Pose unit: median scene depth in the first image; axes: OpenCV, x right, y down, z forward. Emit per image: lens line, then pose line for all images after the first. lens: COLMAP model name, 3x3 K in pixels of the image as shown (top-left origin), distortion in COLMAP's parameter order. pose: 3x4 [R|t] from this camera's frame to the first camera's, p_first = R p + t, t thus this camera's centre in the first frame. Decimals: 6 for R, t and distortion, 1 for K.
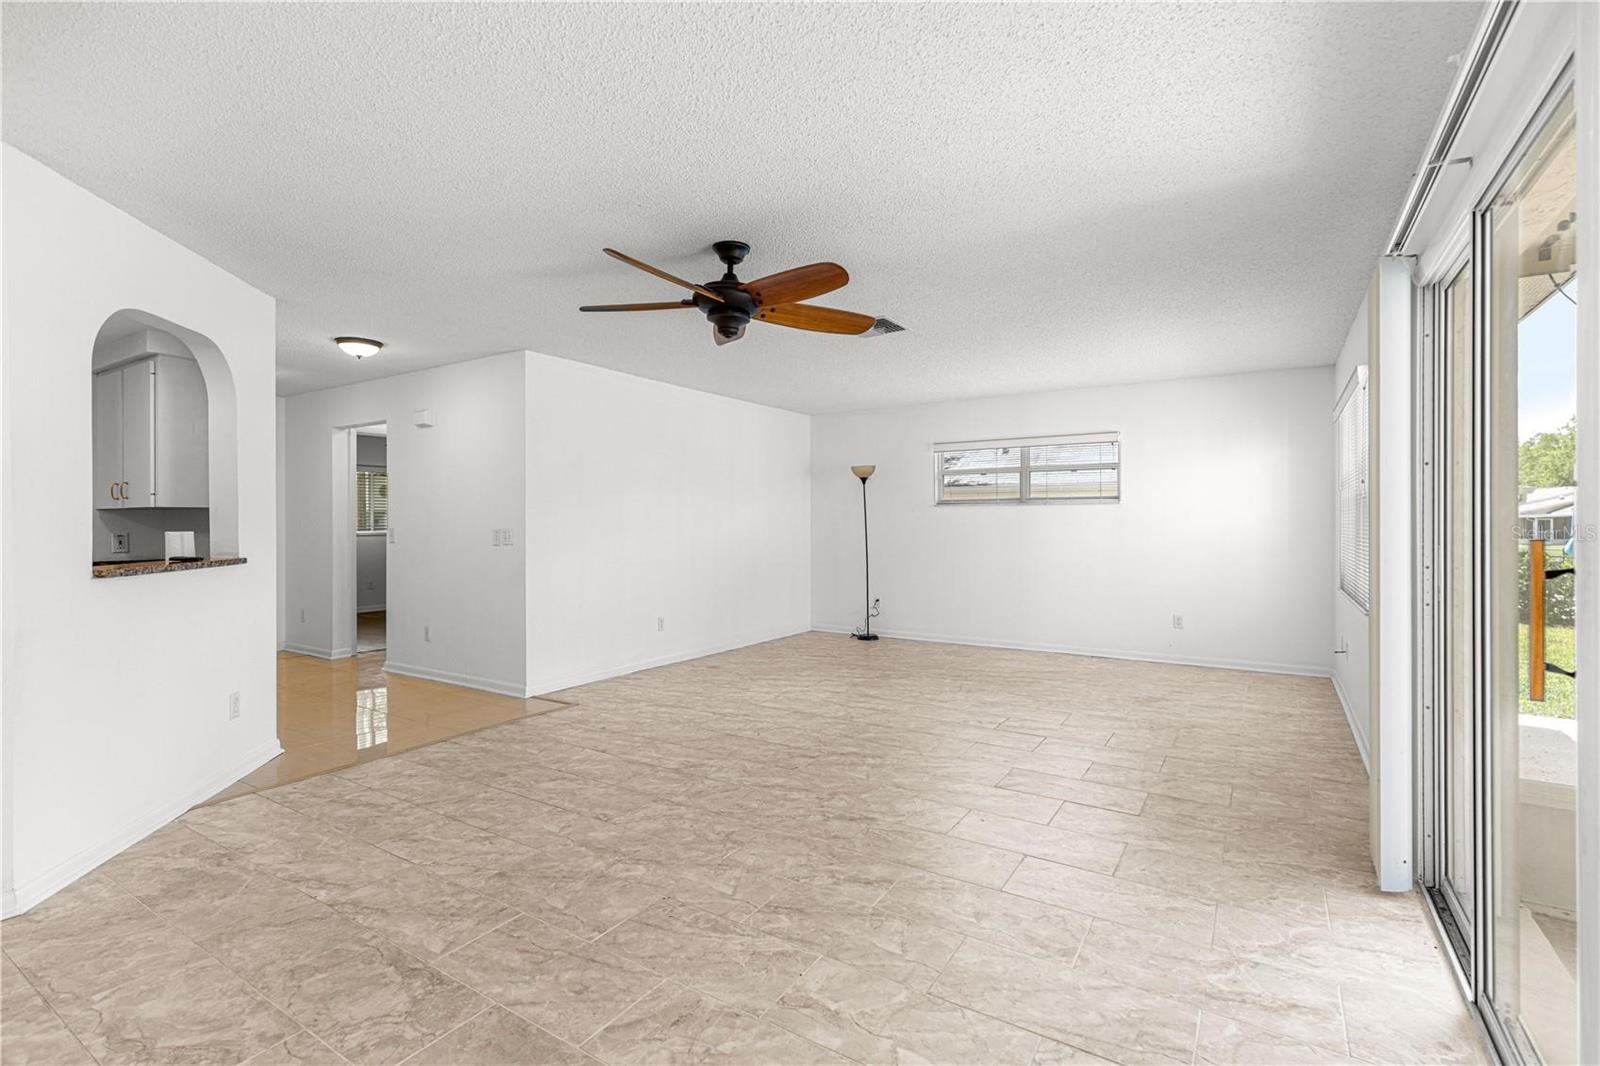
lens RADIAL K [[731.6, 0, 804.4], [0, 731.6, 529.5], [0, 0, 1]] dist [0.005819, -0.000676]
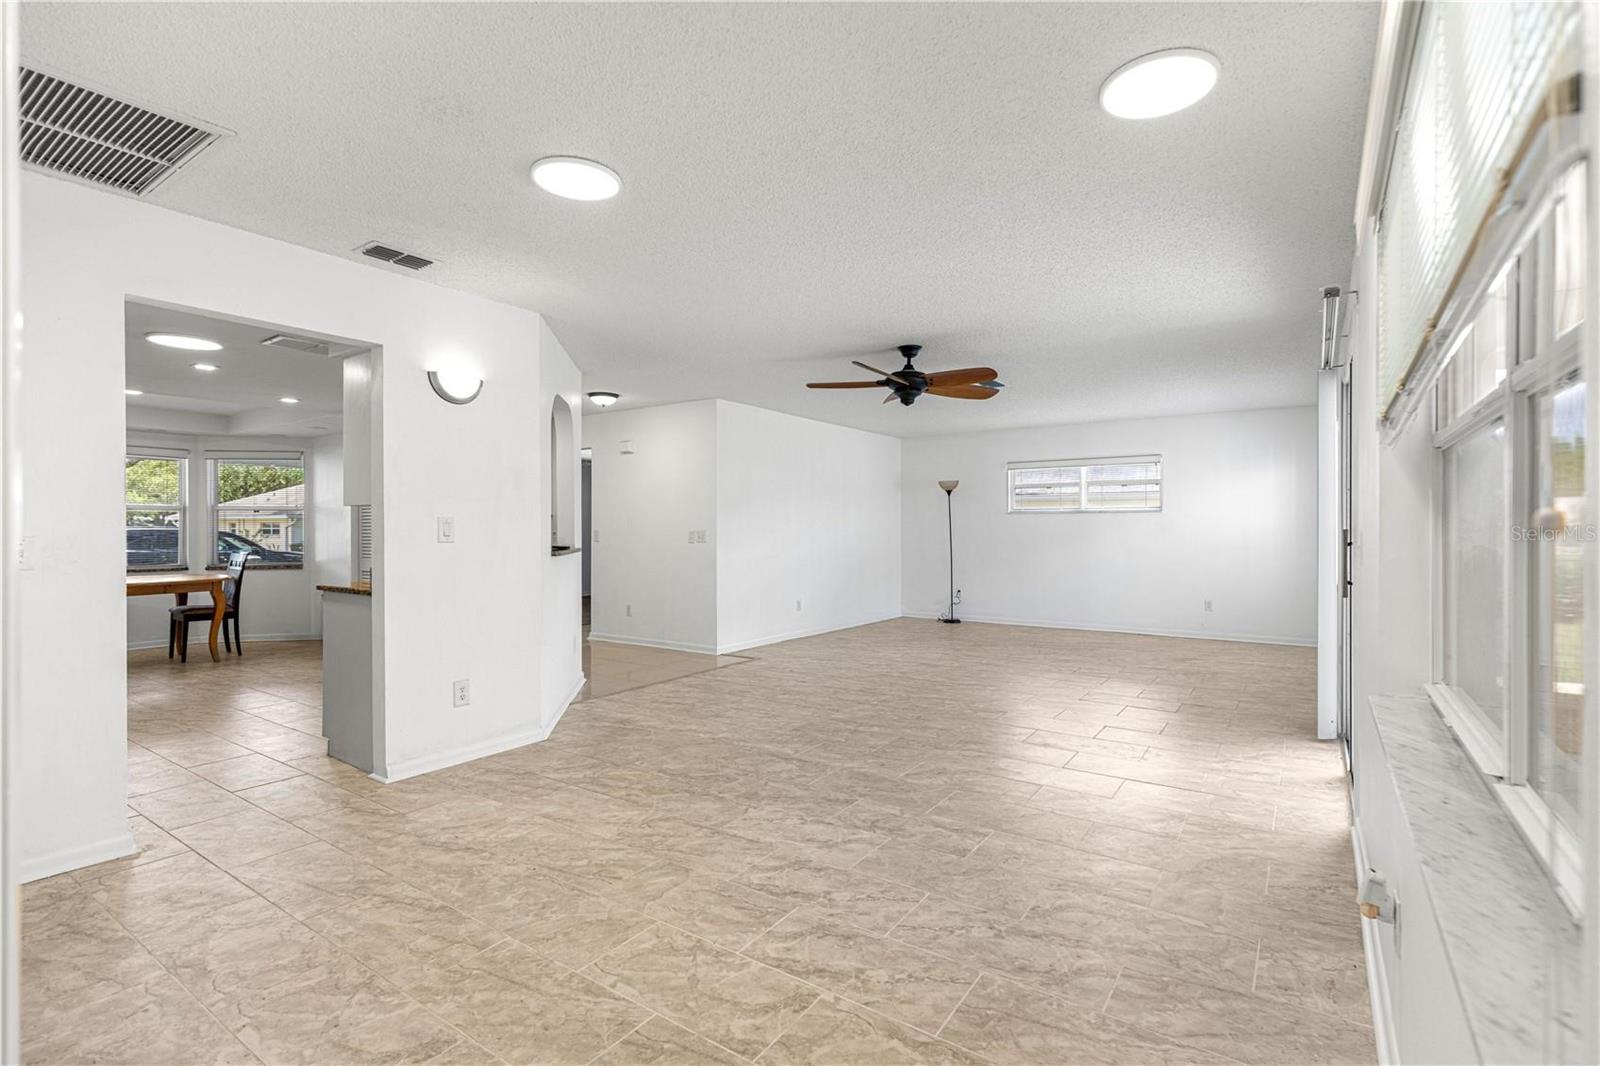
lens RADIAL K [[739.5, 0, 809.8], [0, 739.5, 533.4], [0, 0, 1]] dist [0.002886, -0.000596]
pose [[0.999418, 0.002170, -0.034041, -0.247373], [-0.002322, 0.999987, -0.004428, 0.015663], [0.034031, 0.004505, 0.999411, -0.553588]]
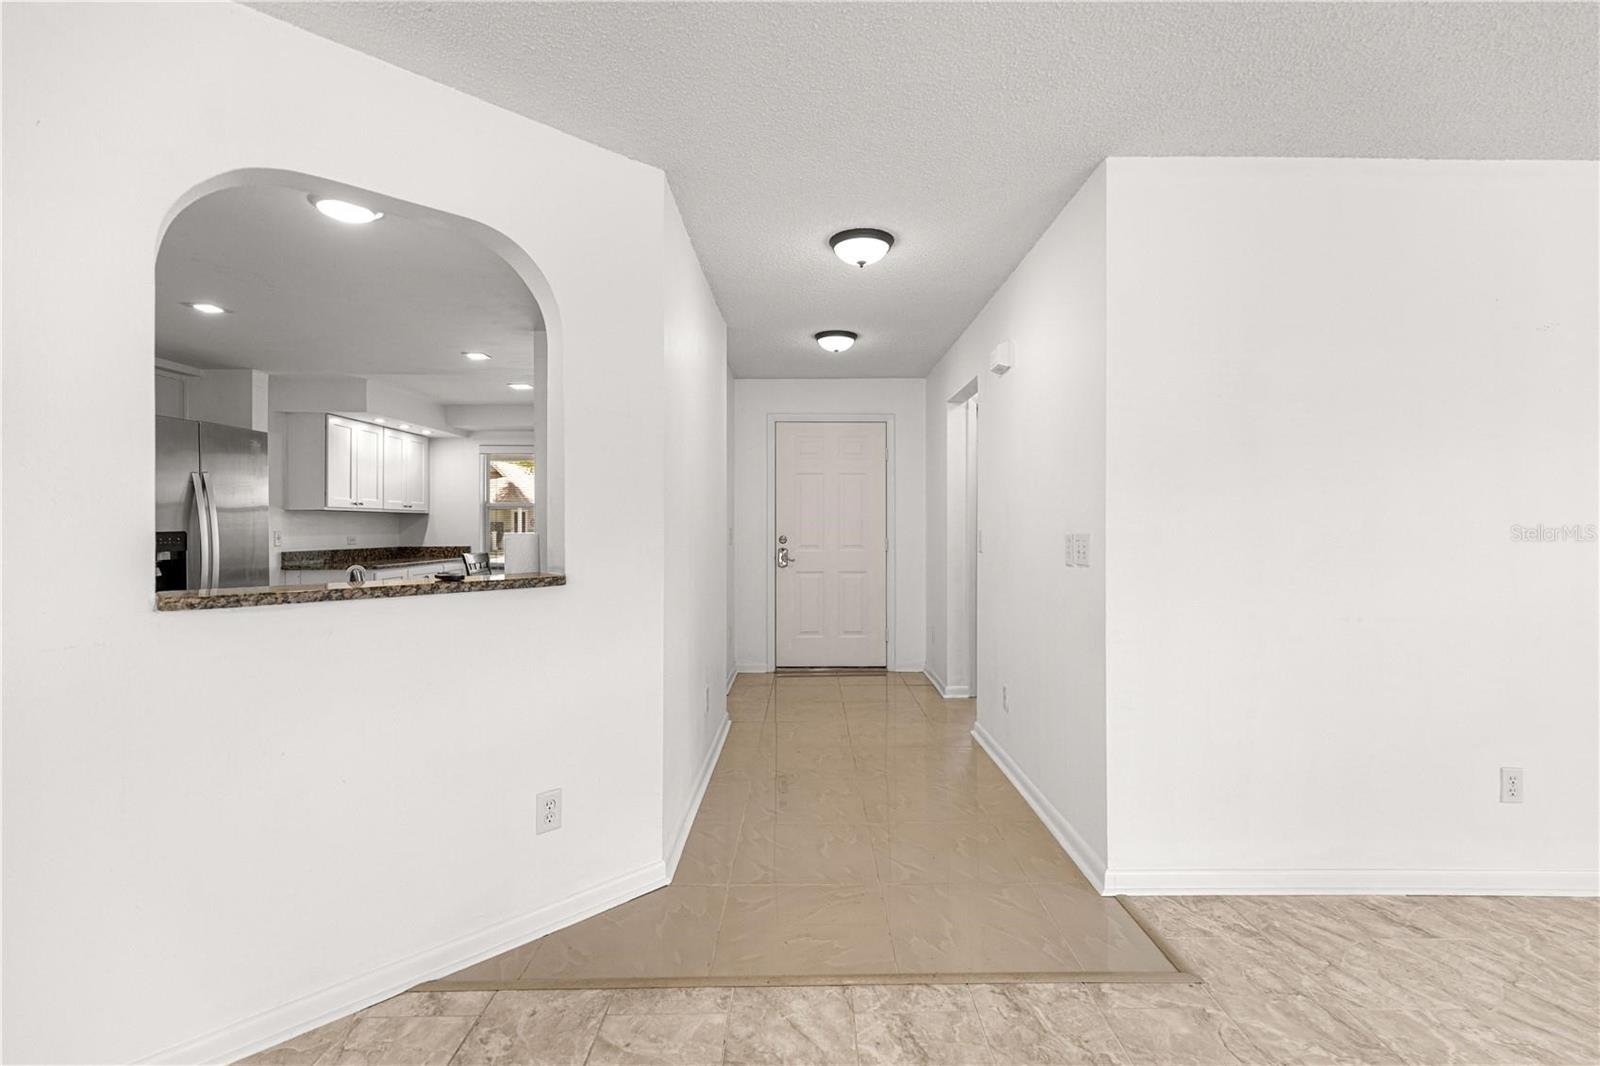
lens RADIAL K [[728.2, 0, 808.2], [0, 728.2, 526.4], [0, 0, 1]] dist [0.010634, 0.000086]
pose [[0.546098, 0.004148, -0.837711, -0.137335], [-0.009019, 0.999959, -0.000927, -0.006233], [0.837673, 0.008061, 0.546113, 0.887355]]
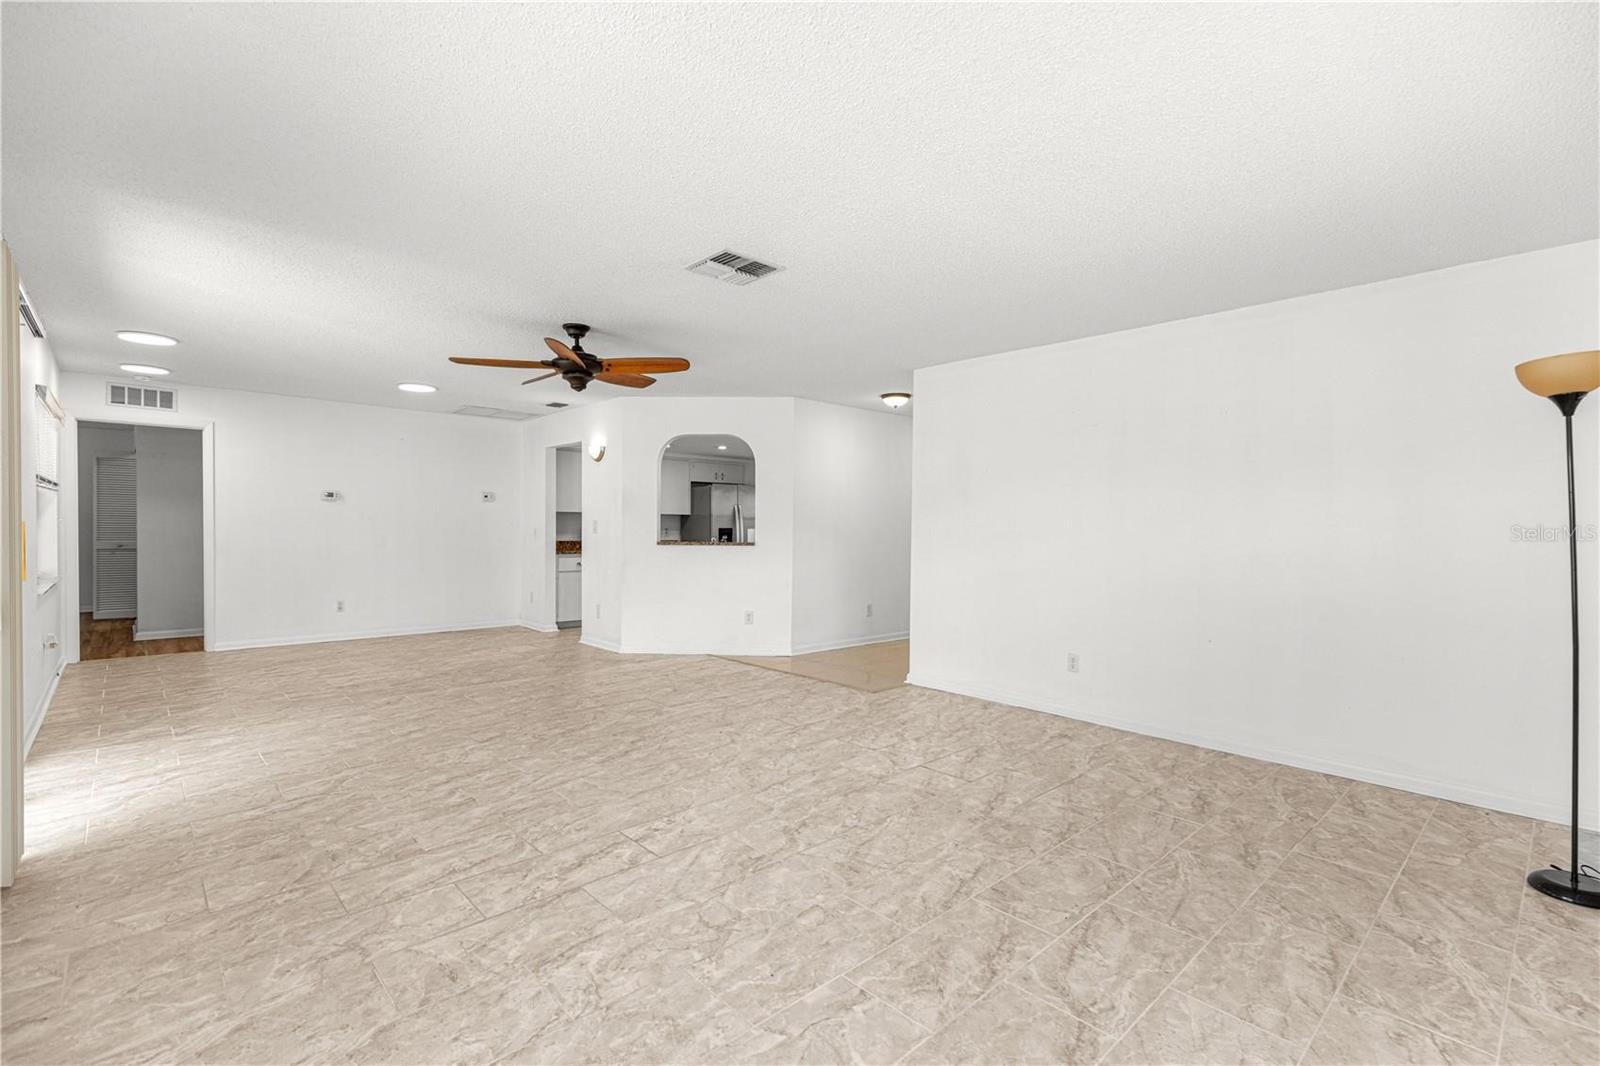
lens RADIAL K [[719.6, 0, 803.7], [0, 719.6, 543.0], [0, 0, 1]] dist [0.003559, 0.000337]
pose [[-0.250774, 0.020223, -0.967834, 1.091374], [-0.020799, 0.999438, 0.026272, -0.013721], [0.967822, 0.026718, -0.250213, 1.701604]]
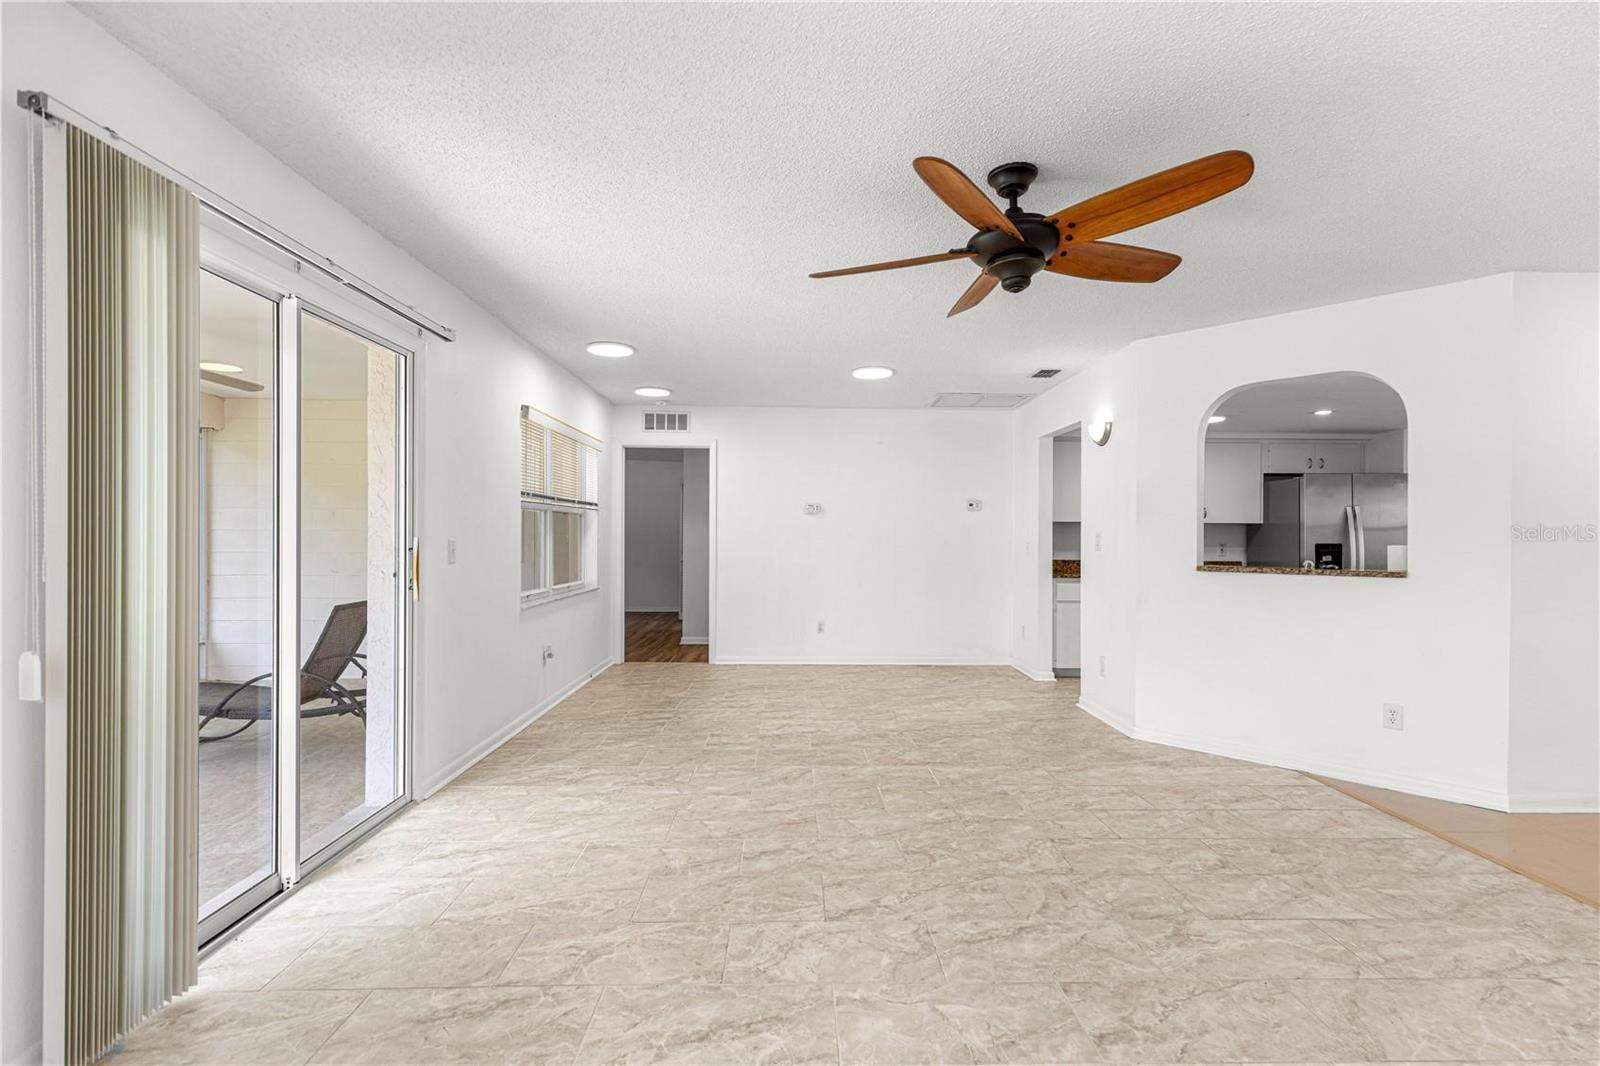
lens RADIAL K [[713.4, 0, 806.7], [0, 713.4, 538.4], [0, 0, 1]] dist [0.004805, -0.000570]
pose [[-0.830743, -0.002524, -0.556650, 0.478052], [-0.011575, 0.999852, 0.012740, -0.011009], [0.556535, 0.017027, -0.830650, 1.441952]]
